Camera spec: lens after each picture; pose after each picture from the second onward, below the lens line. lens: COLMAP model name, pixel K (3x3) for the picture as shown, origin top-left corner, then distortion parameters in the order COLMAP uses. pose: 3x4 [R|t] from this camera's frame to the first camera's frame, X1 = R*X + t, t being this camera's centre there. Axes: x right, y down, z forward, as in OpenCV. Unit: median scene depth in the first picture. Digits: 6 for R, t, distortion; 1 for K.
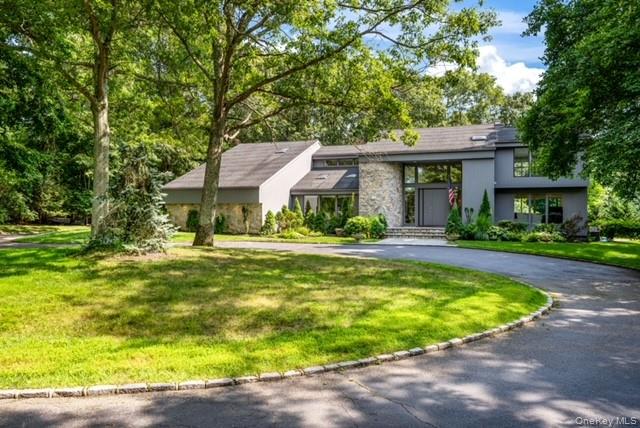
lens RADIAL K [[439.1, 0, 320.3], [0, 439.1, 211.8], [0, 0, 1]] dist [0.003376, 0.000031]
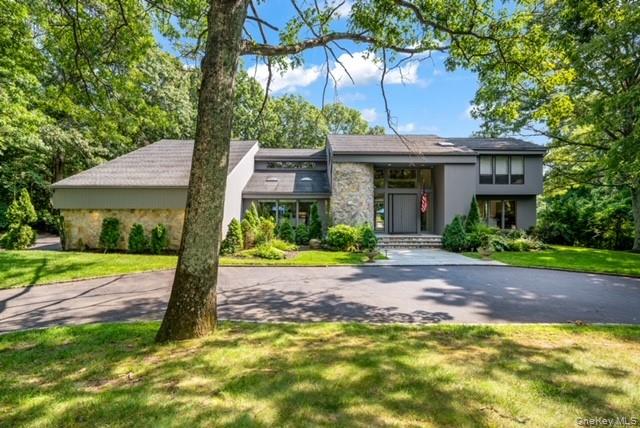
lens RADIAL K [[314.3, 0, 319.8], [0, 314.3, 214.6], [0, 0, 1]] dist [-0.000371, 0.000662]
pose [[0.934322, -0.003236, 0.356416, -0.161618], [0.001315, 0.999983, 0.005634, -0.012324], [-0.356428, -0.004795, 0.934310, 0.432399]]
